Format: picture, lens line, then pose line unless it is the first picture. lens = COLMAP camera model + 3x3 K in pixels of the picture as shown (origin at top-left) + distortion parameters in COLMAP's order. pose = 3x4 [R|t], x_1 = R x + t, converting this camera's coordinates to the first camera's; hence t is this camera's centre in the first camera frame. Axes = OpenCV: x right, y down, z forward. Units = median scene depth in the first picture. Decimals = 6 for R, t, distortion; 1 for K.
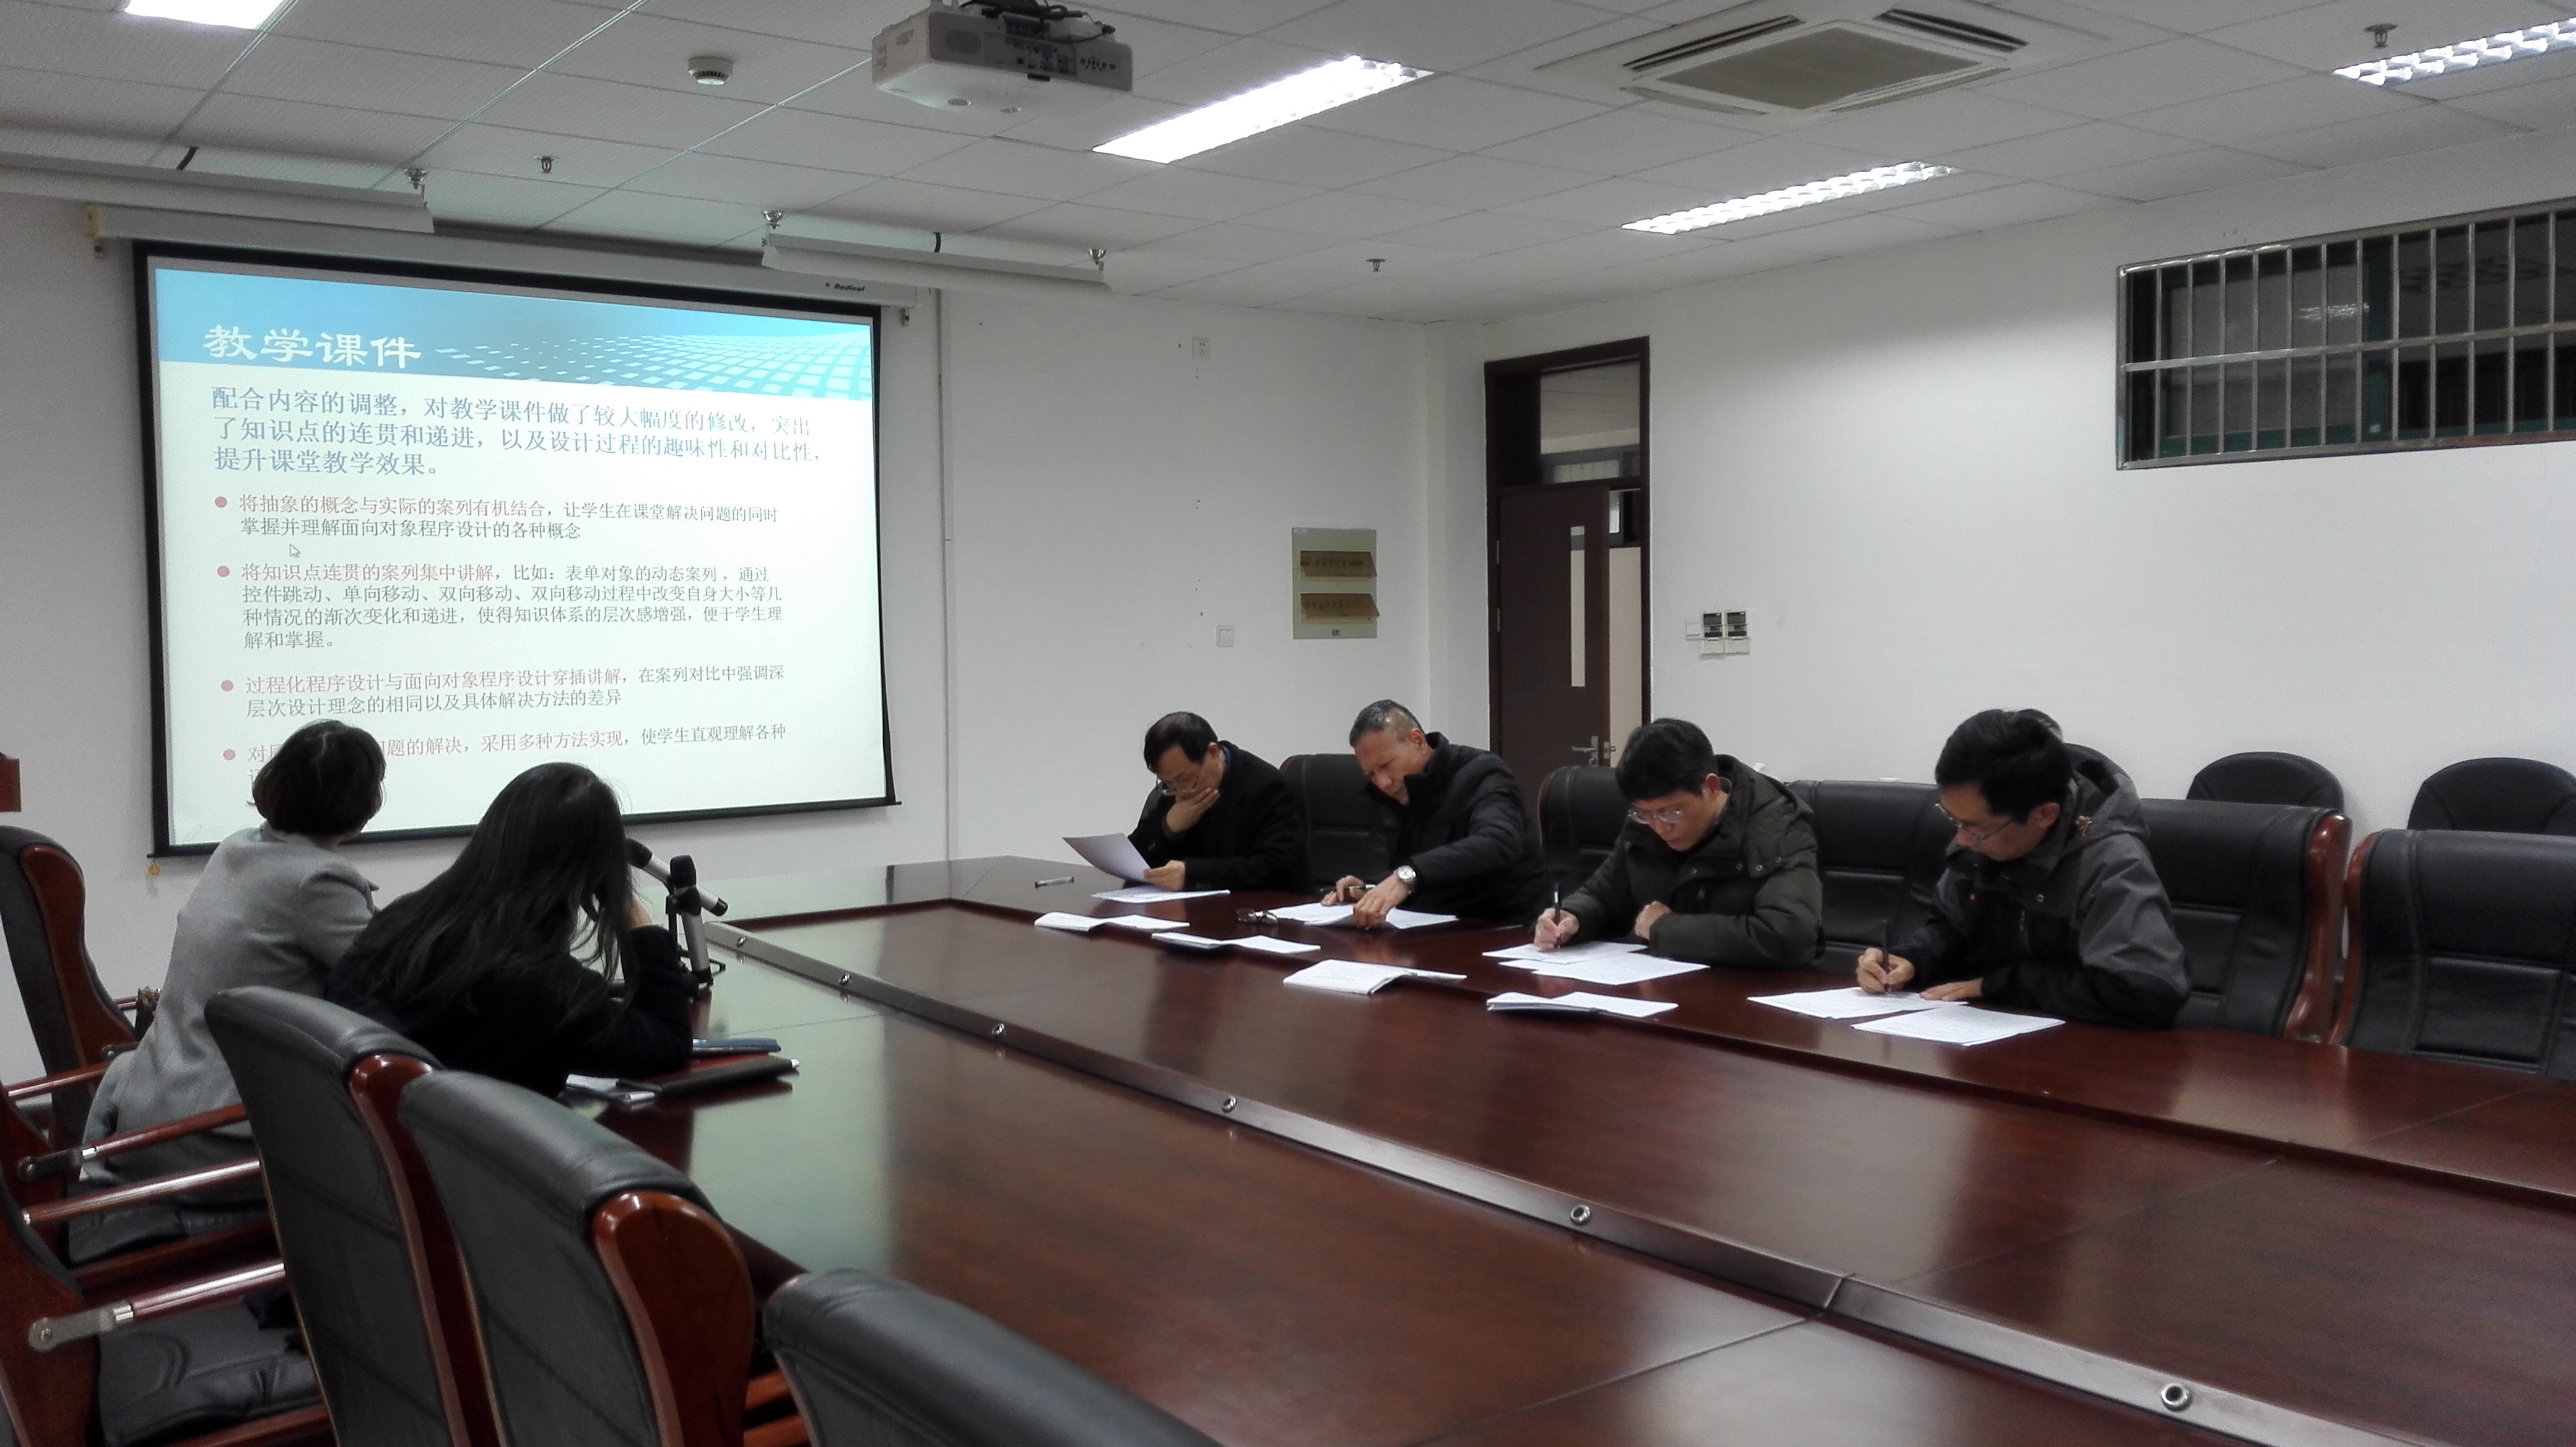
lens RADIAL K [[2058.8, 0, 1288.0], [0, 2058.8, 723.5], [0, 0, 1]] dist [0.090101, -0.232227]
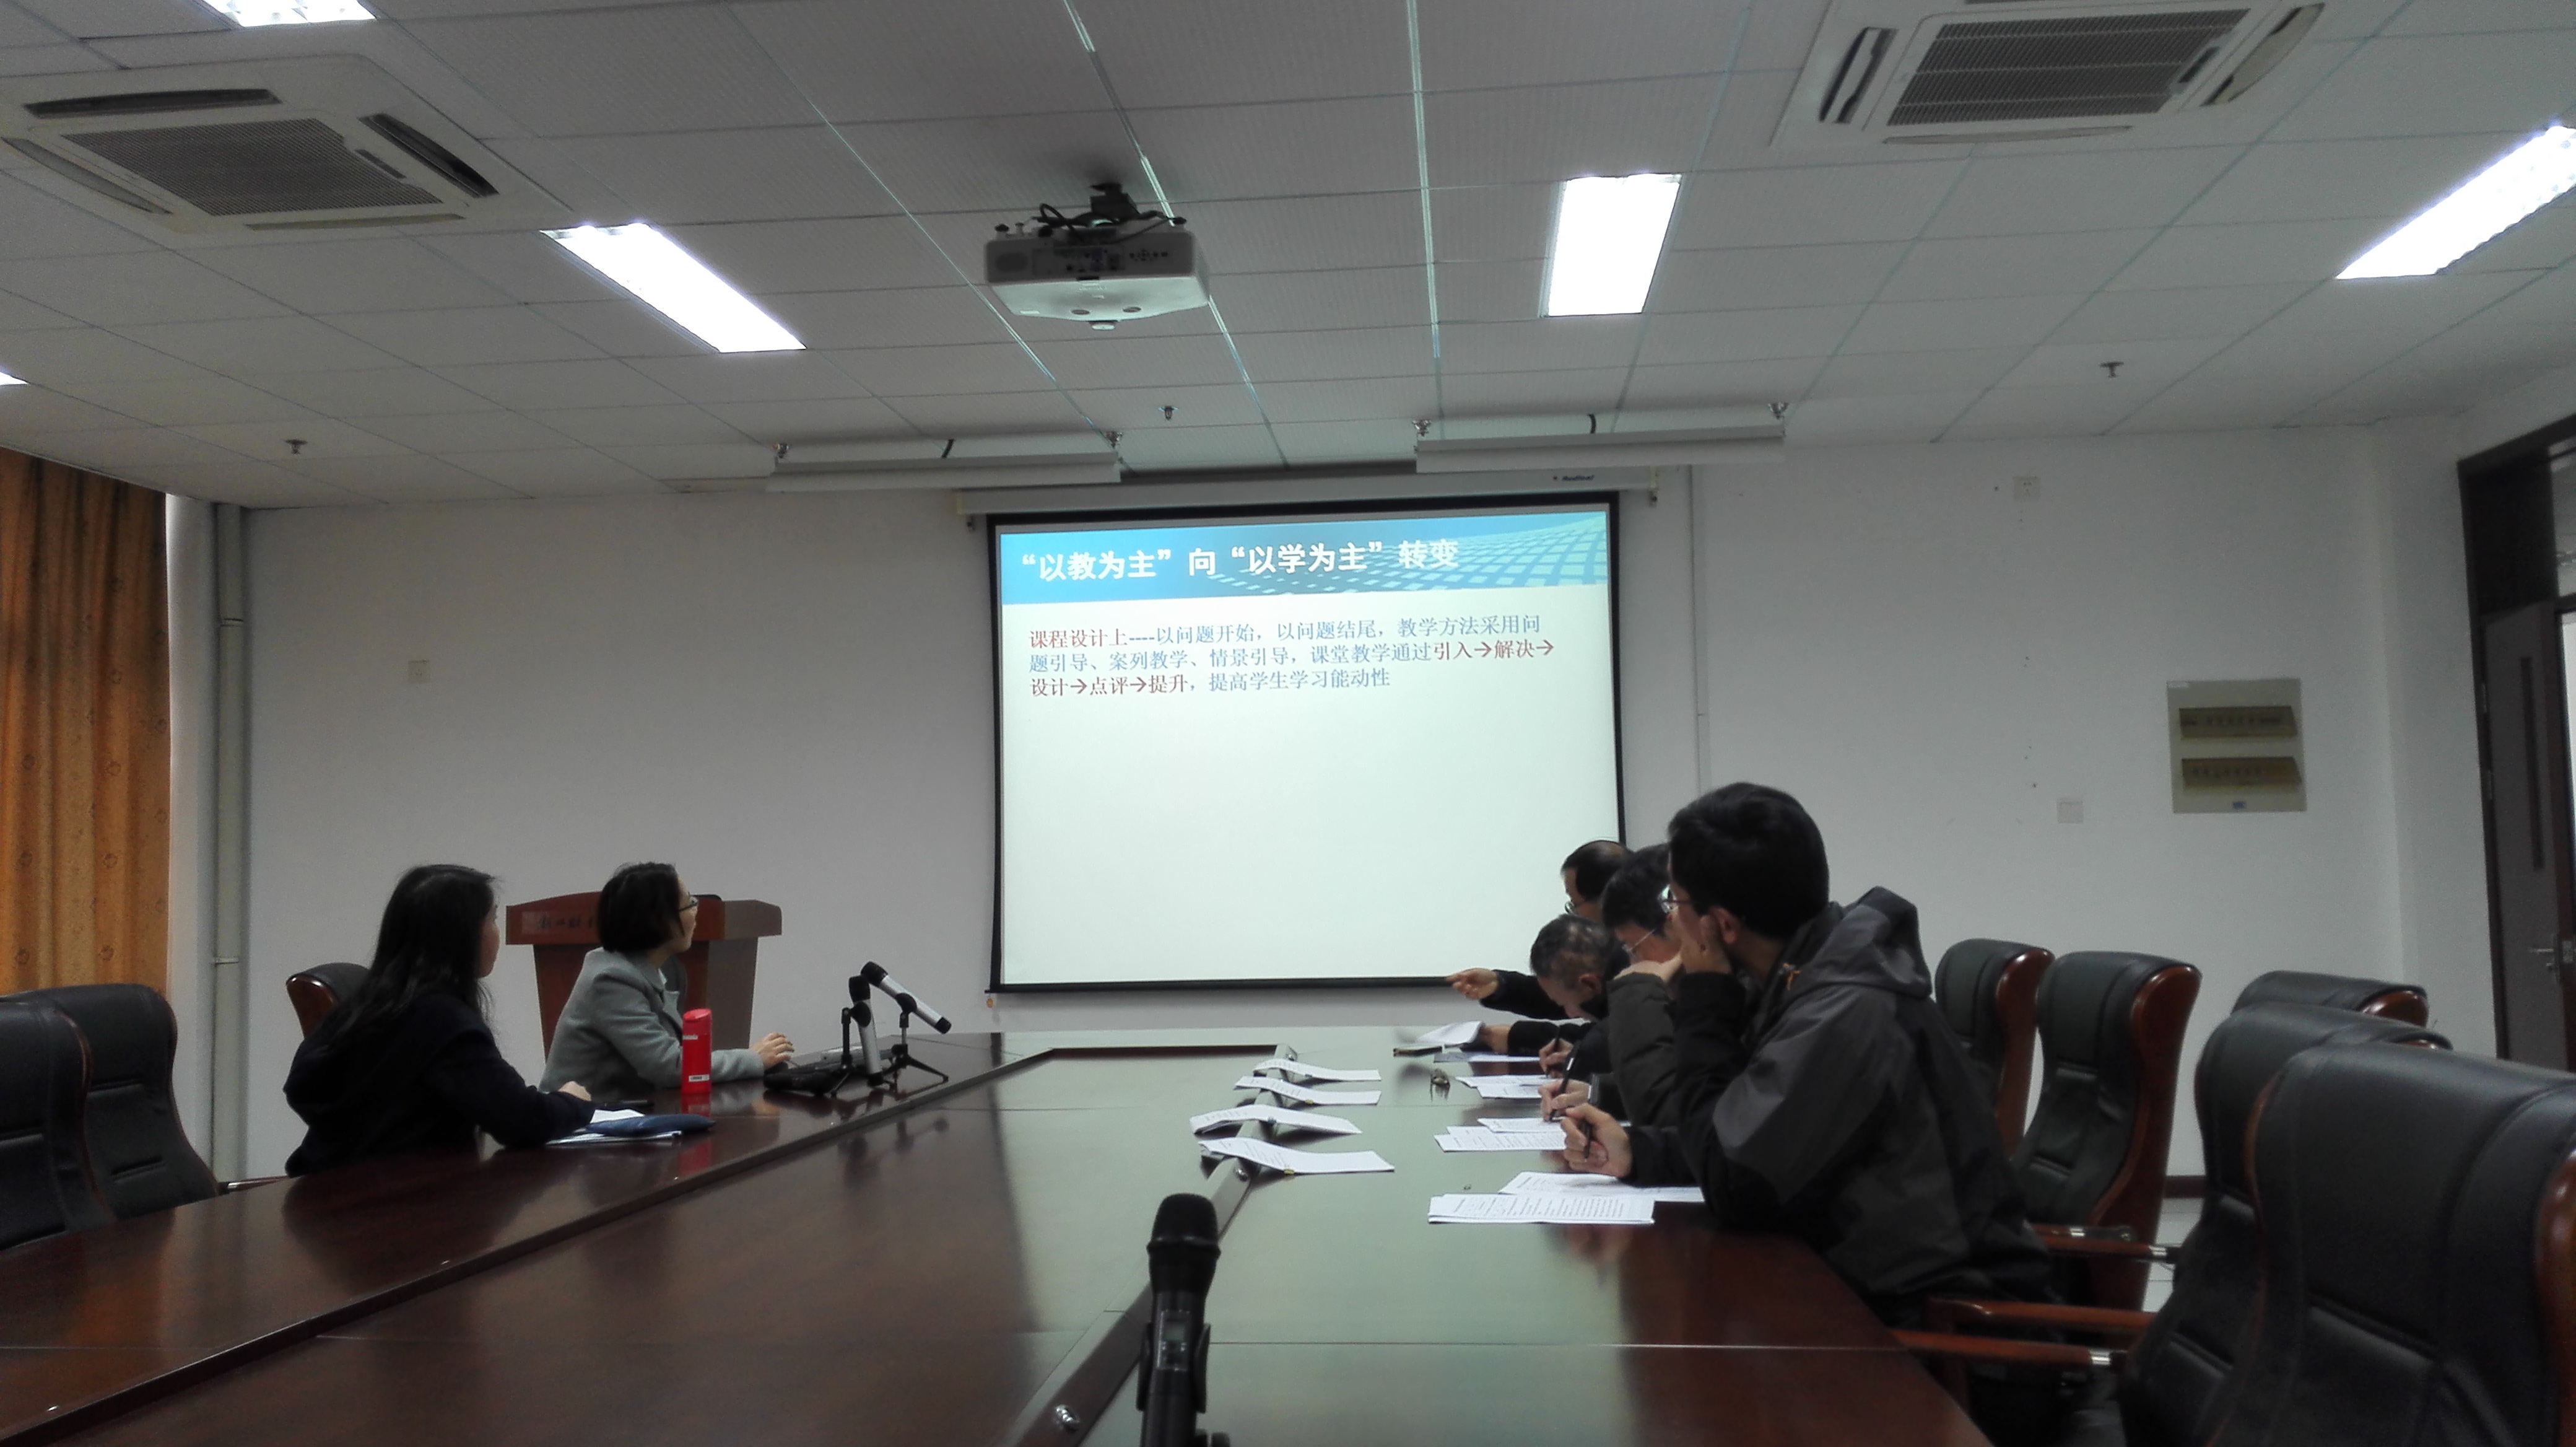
lens RADIAL K [[2058.8, 0, 1288.0], [0, 2058.8, 723.5], [0, 0, 1]] dist [0.090101, -0.232227]
pose [[0.729475, -0.048777, -0.682266, 0.387745], [-0.024045, 0.995009, -0.096844, 0.016289], [0.683584, 0.087050, 0.724662, 0.162452]]
